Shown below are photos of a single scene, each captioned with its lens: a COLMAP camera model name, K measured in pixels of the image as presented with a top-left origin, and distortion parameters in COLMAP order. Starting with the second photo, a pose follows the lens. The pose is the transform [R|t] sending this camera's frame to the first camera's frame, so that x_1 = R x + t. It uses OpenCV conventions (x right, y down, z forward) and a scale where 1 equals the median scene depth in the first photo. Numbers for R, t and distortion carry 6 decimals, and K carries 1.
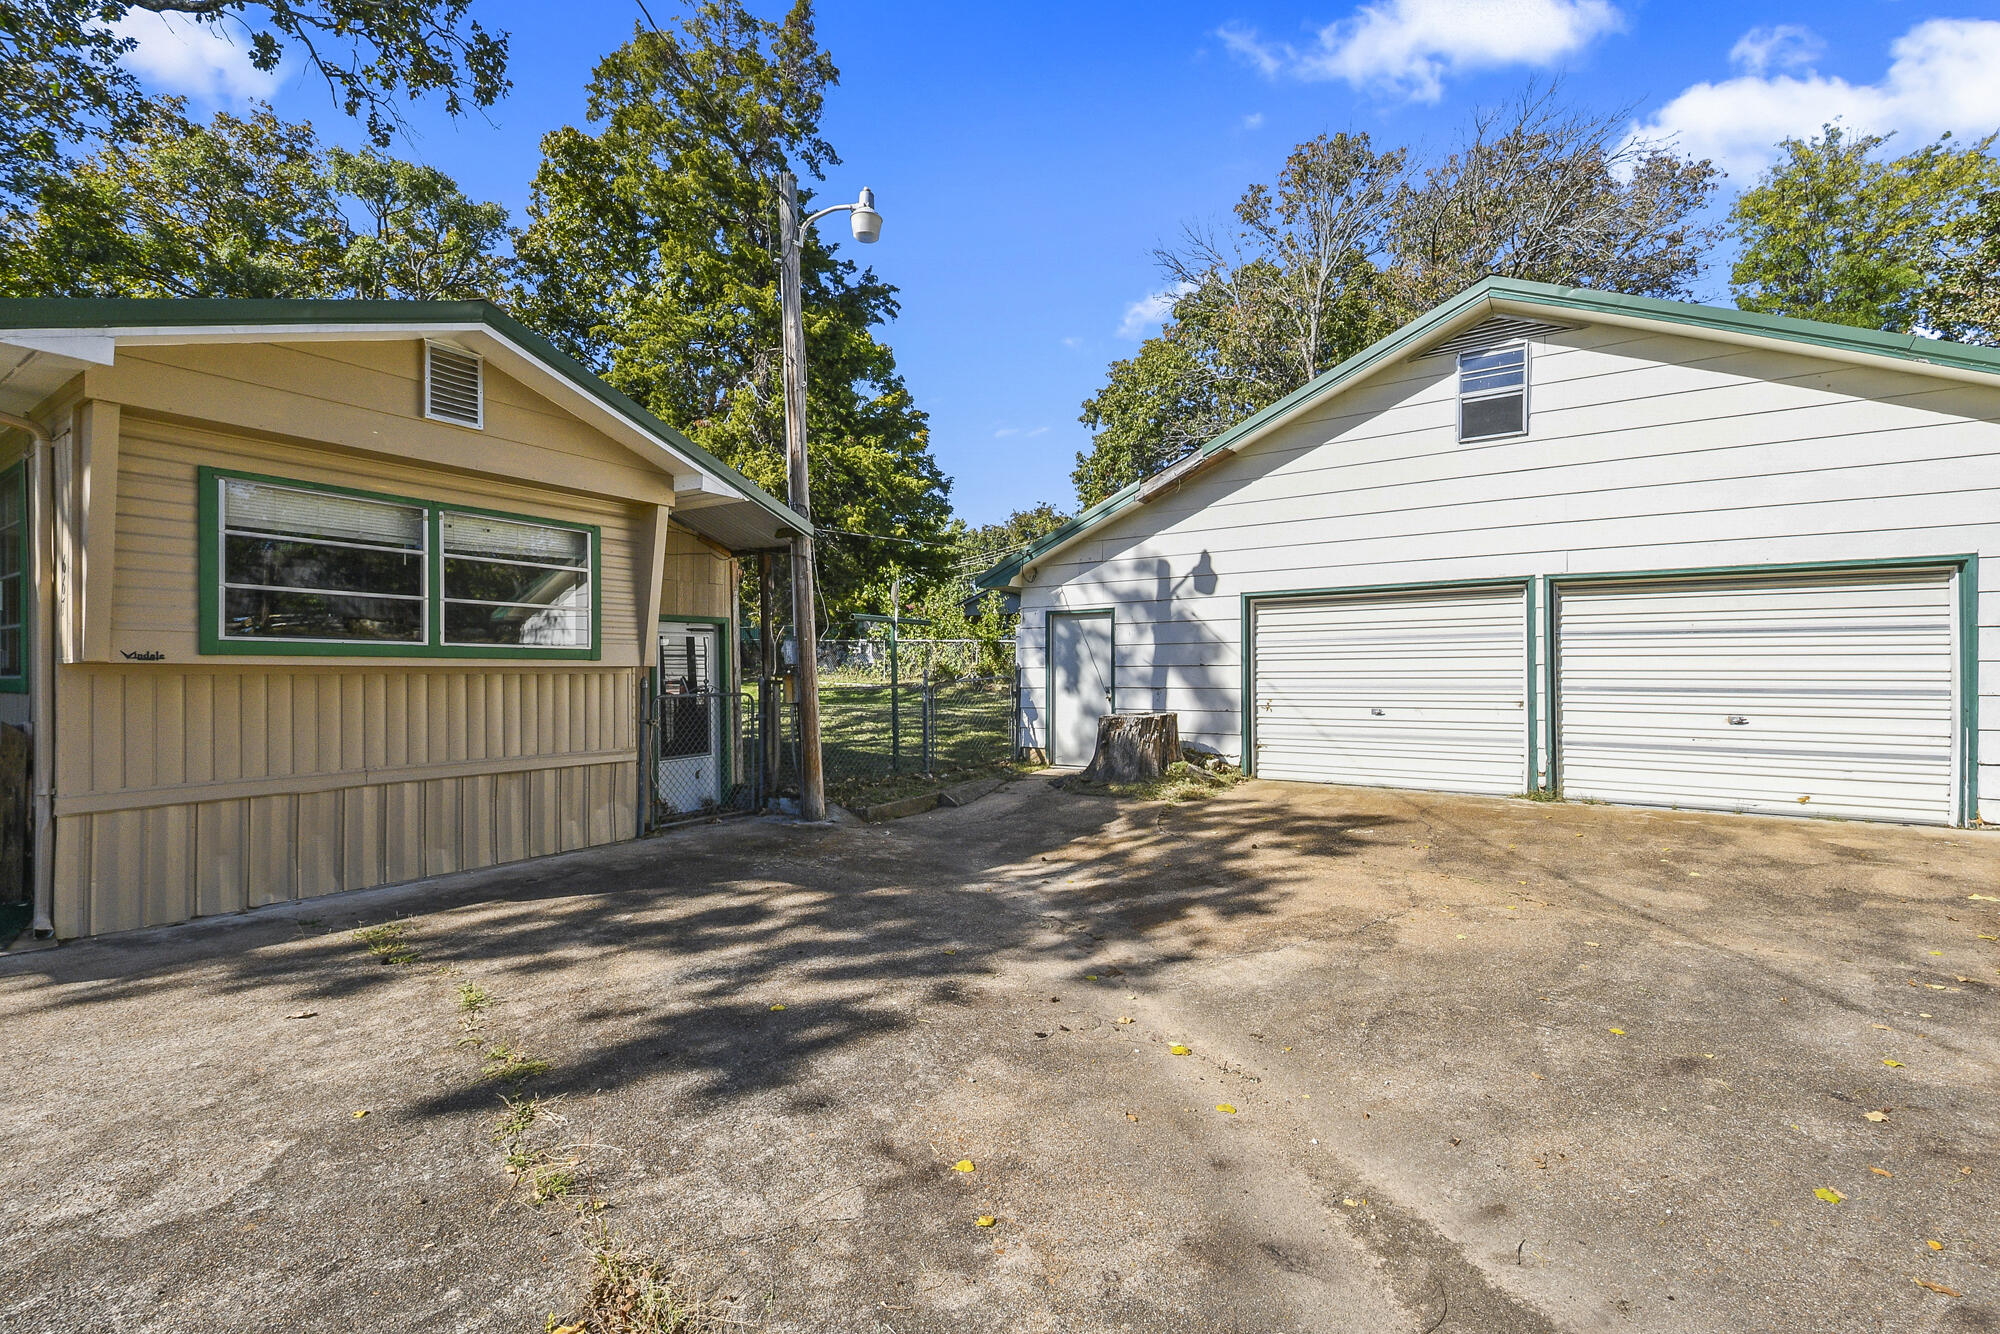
lens RADIAL K [[857.0, 0, 979.1], [0, 857.0, 674.8], [0, 0, 1]] dist [0.010243, -0.007900]
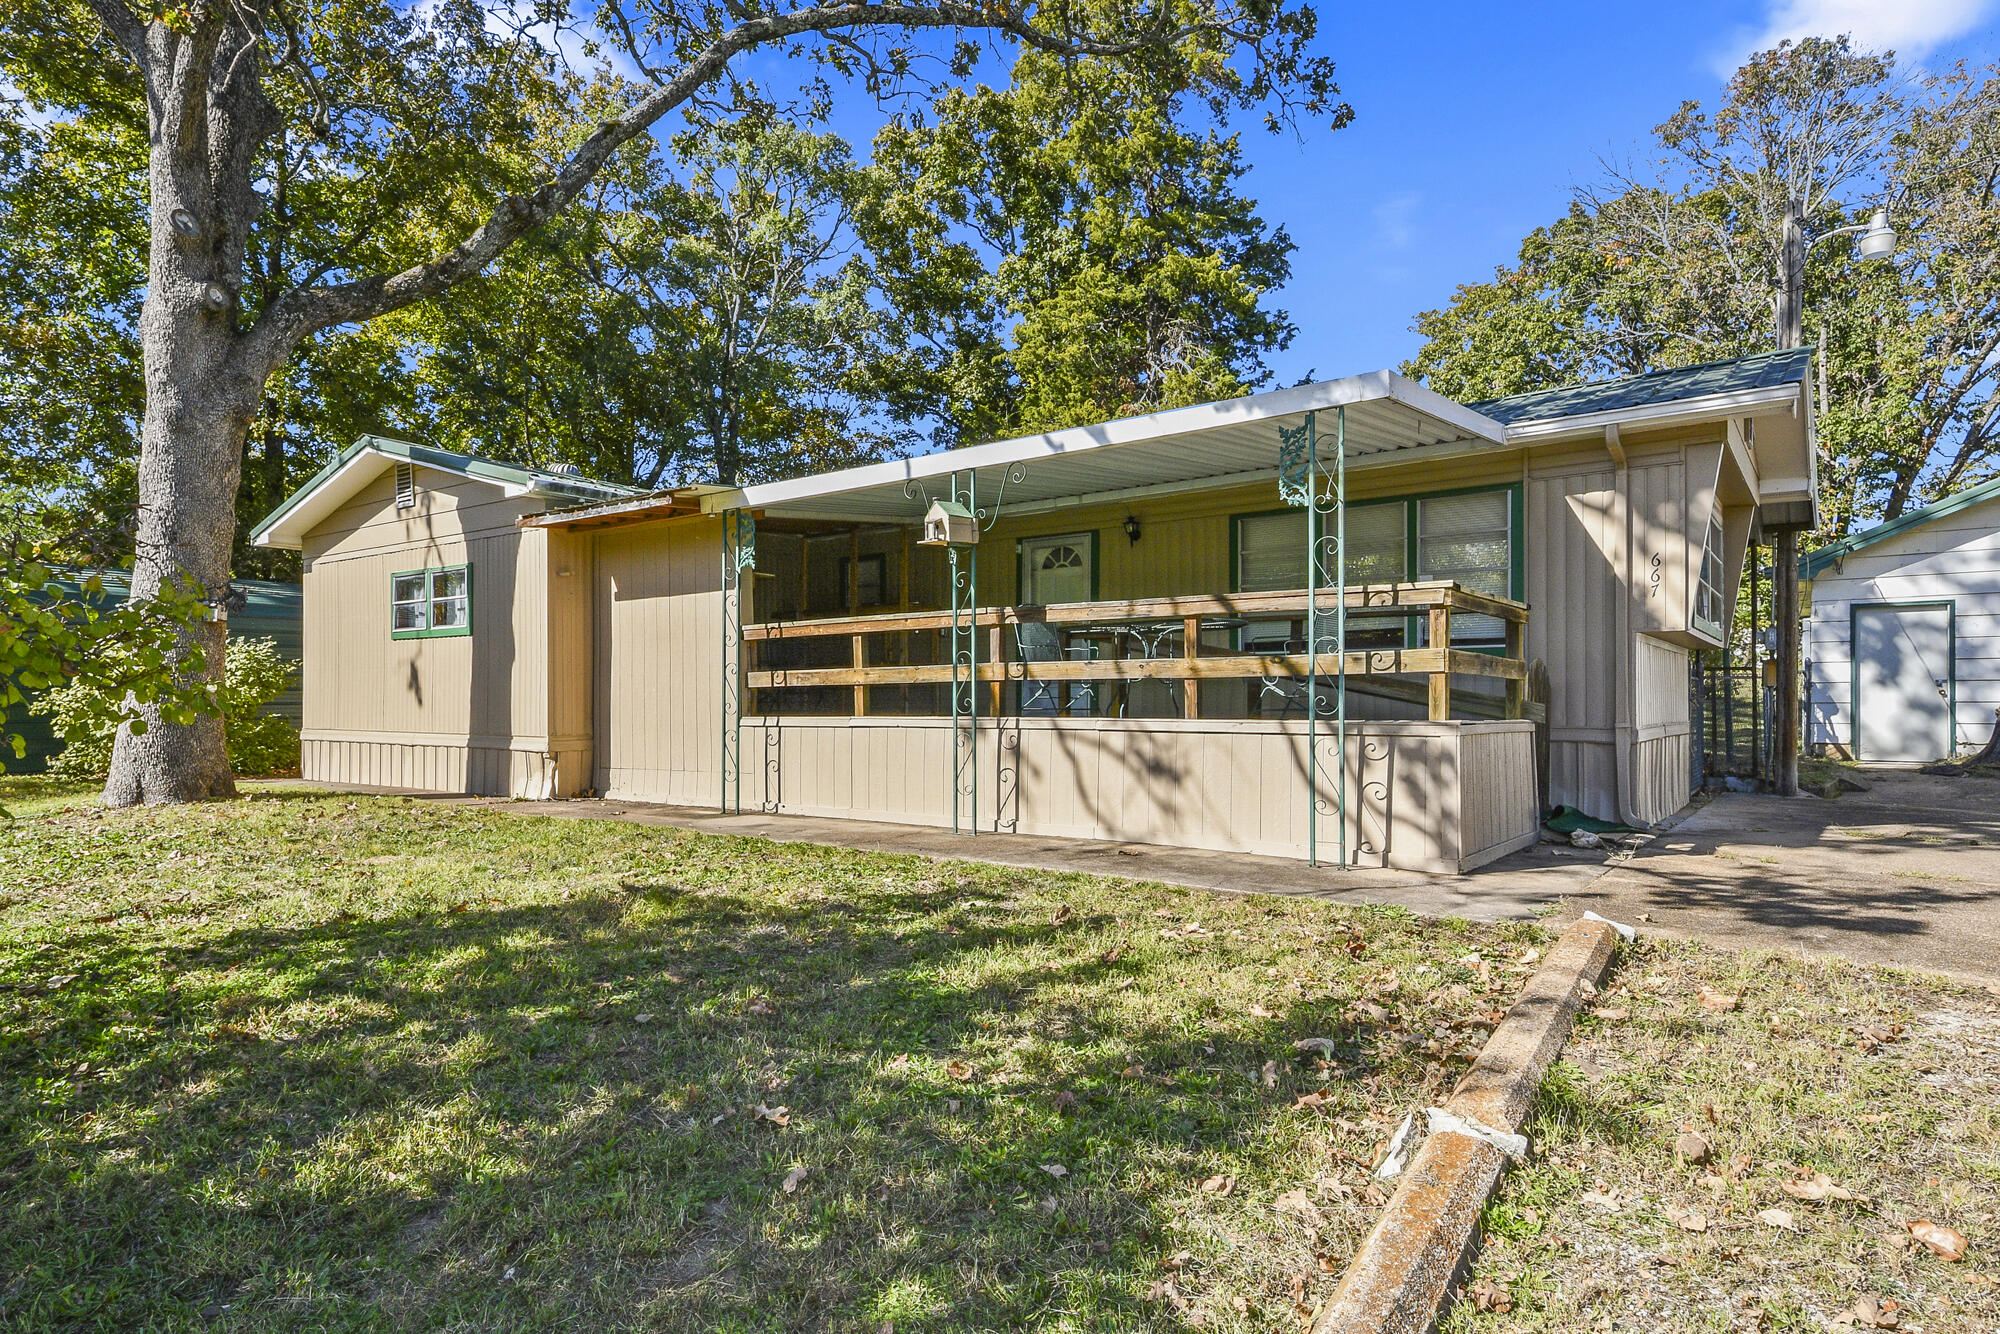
lens RADIAL K [[1093.8, 0, 1012.6], [0, 1093.8, 687.1], [0, 0, 1]] dist [0.038152, -0.002778]
pose [[0.997952, -0.000554, -0.063957, -1.017063], [-0.000465, 0.999873, -0.015904, 0.053985], [0.063958, 0.015901, 0.997826, -0.429692]]
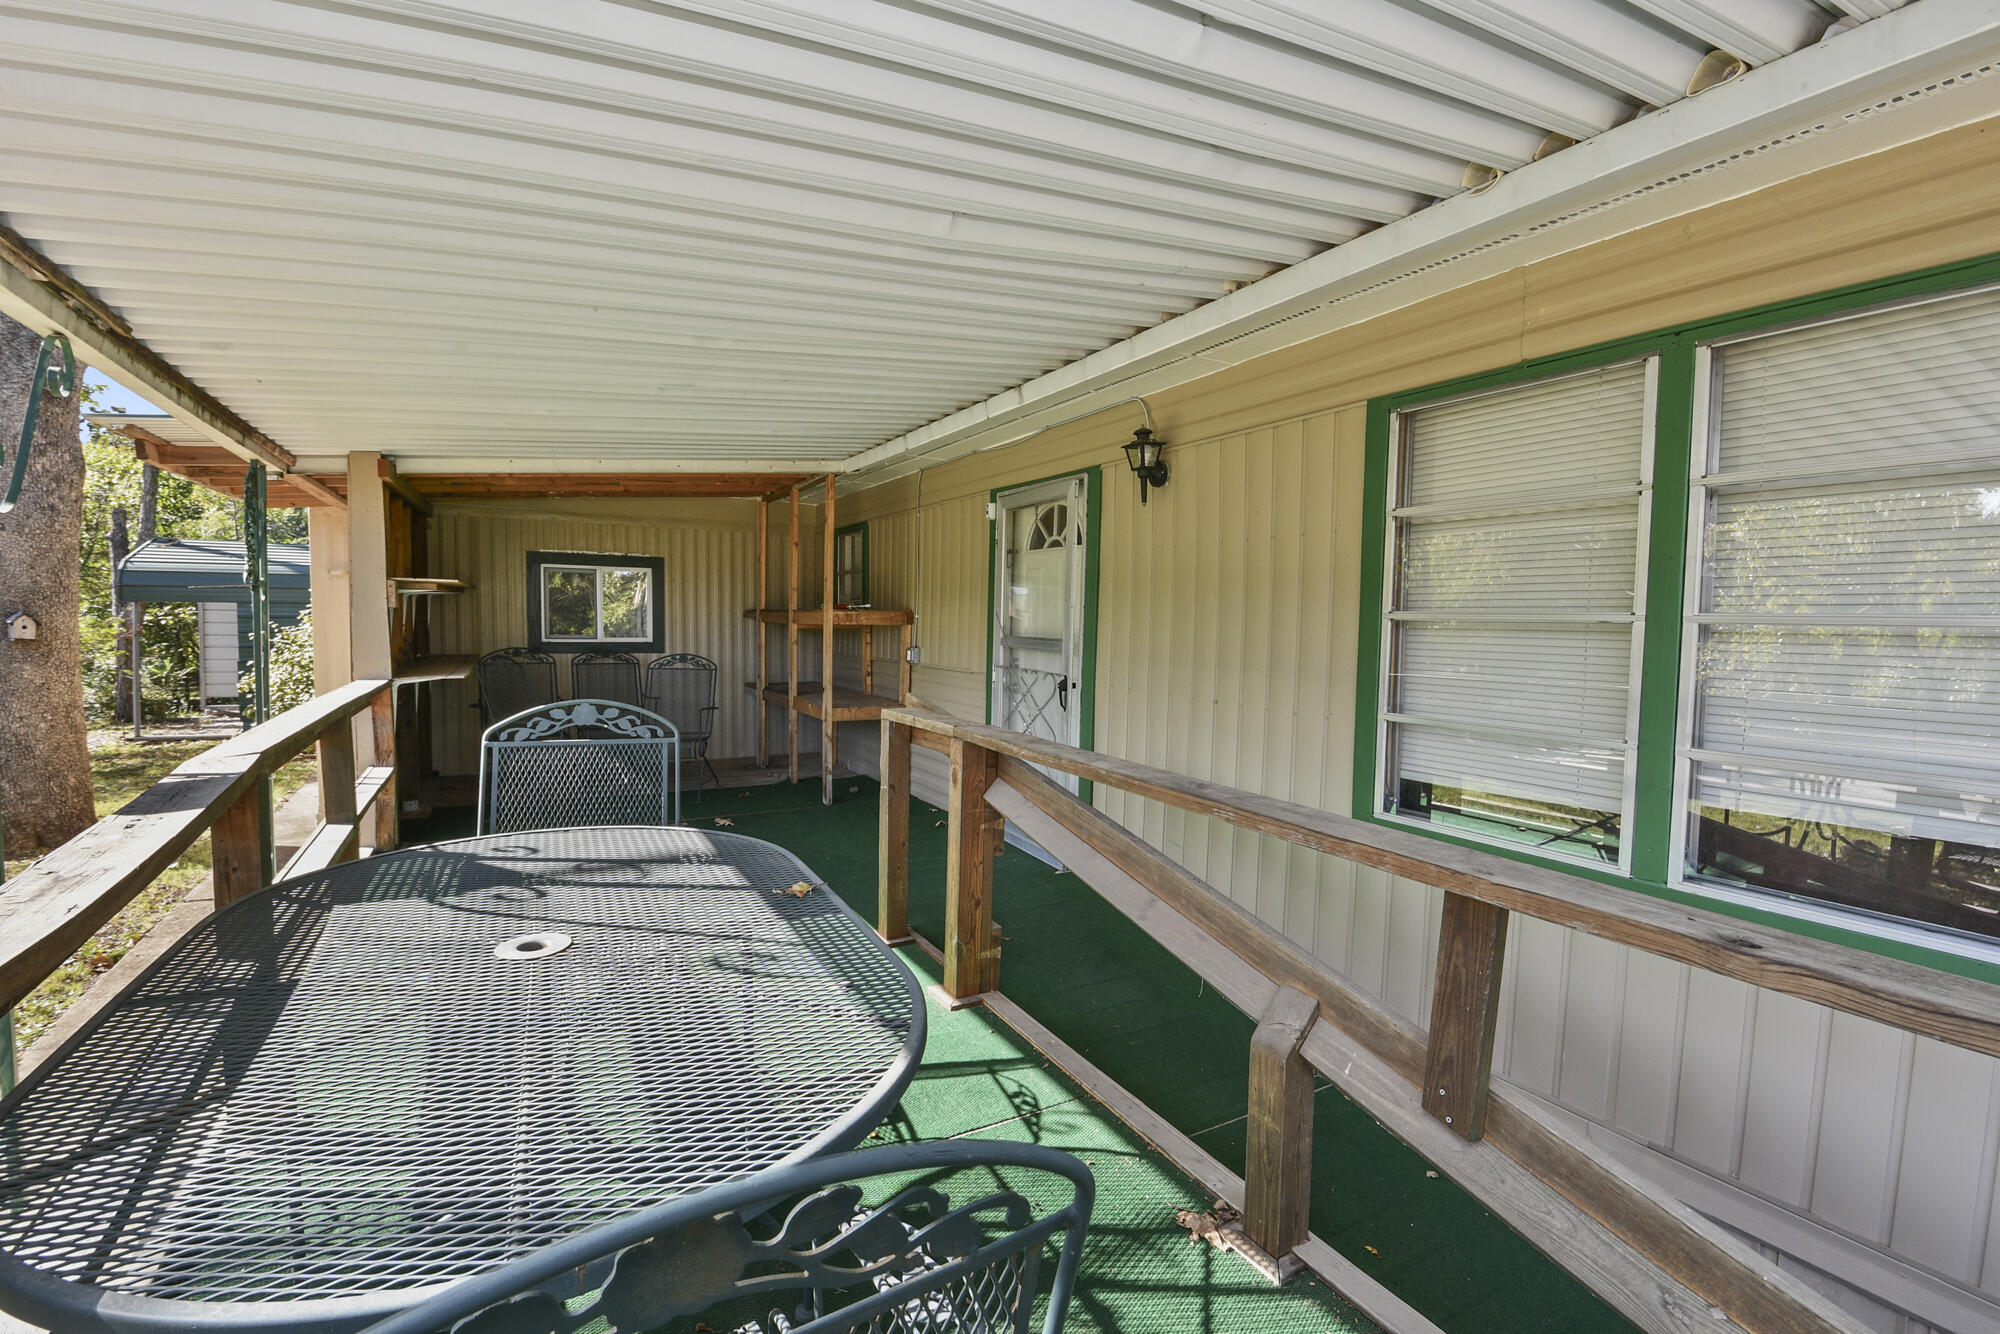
lens RADIAL K [[857.0, 0, 1005.8], [0, 857.0, 679.5], [0, 0, 1]] dist [0.010243, -0.007900]
pose [[0.893251, 0.046402, -0.447157, -0.839305], [-0.015275, 0.997217, 0.072968, -0.066493], [0.449298, -0.058348, 0.891474, 0.391622]]
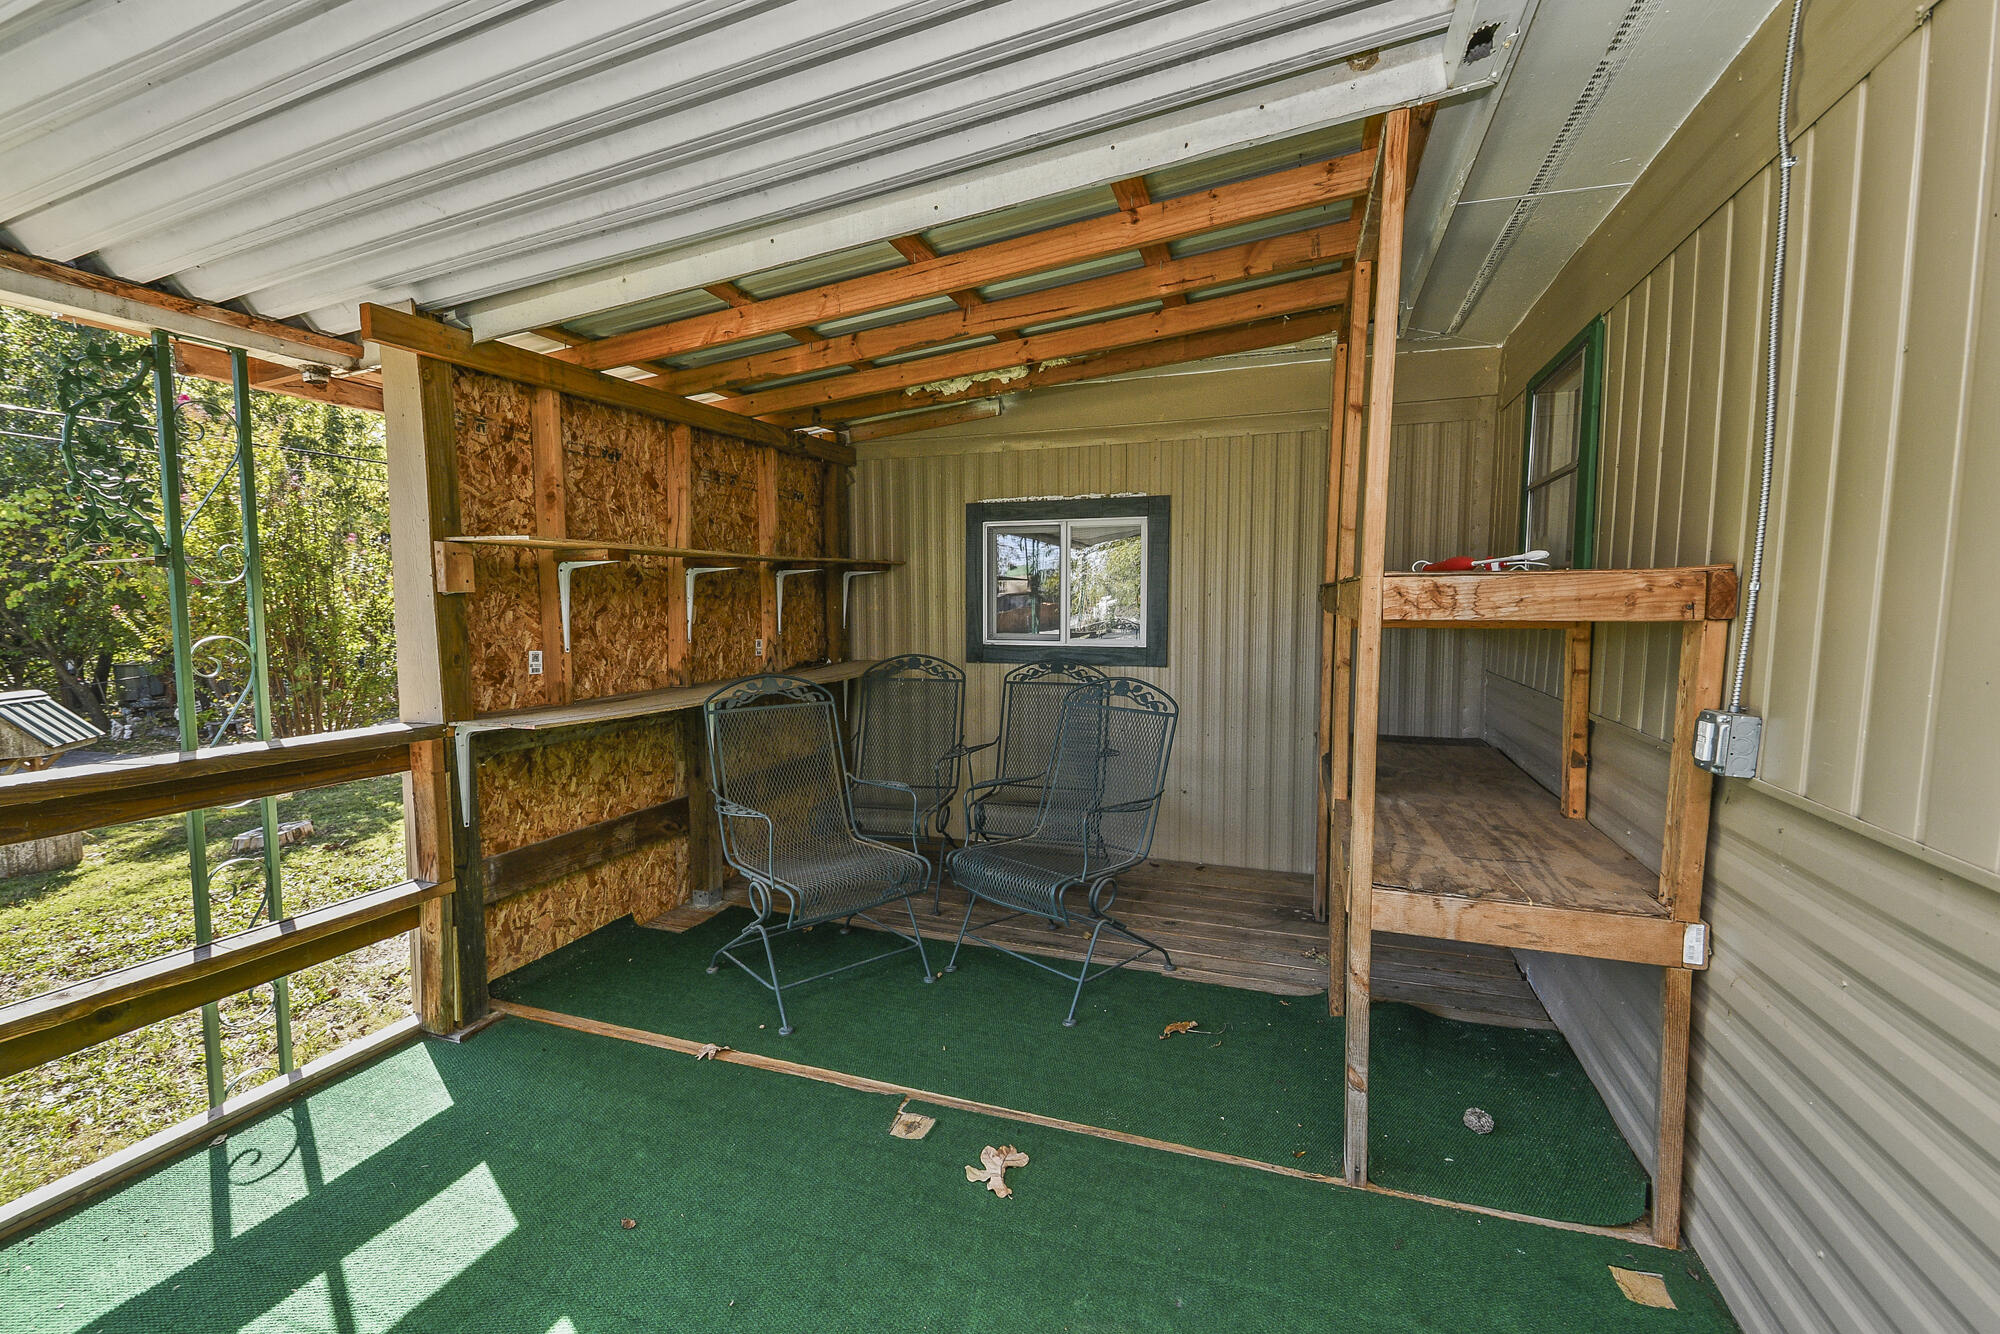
lens RADIAL K [[857.0, 0, 1002.7], [0, 857.0, 667.8], [0, 0, 1]] dist [0.010243, -0.007900]
pose [[0.251156, 0.079821, -0.964650, -1.065875], [-0.001529, 0.996626, 0.082069, -0.064432], [0.967945, -0.019137, 0.250431, 0.757492]]
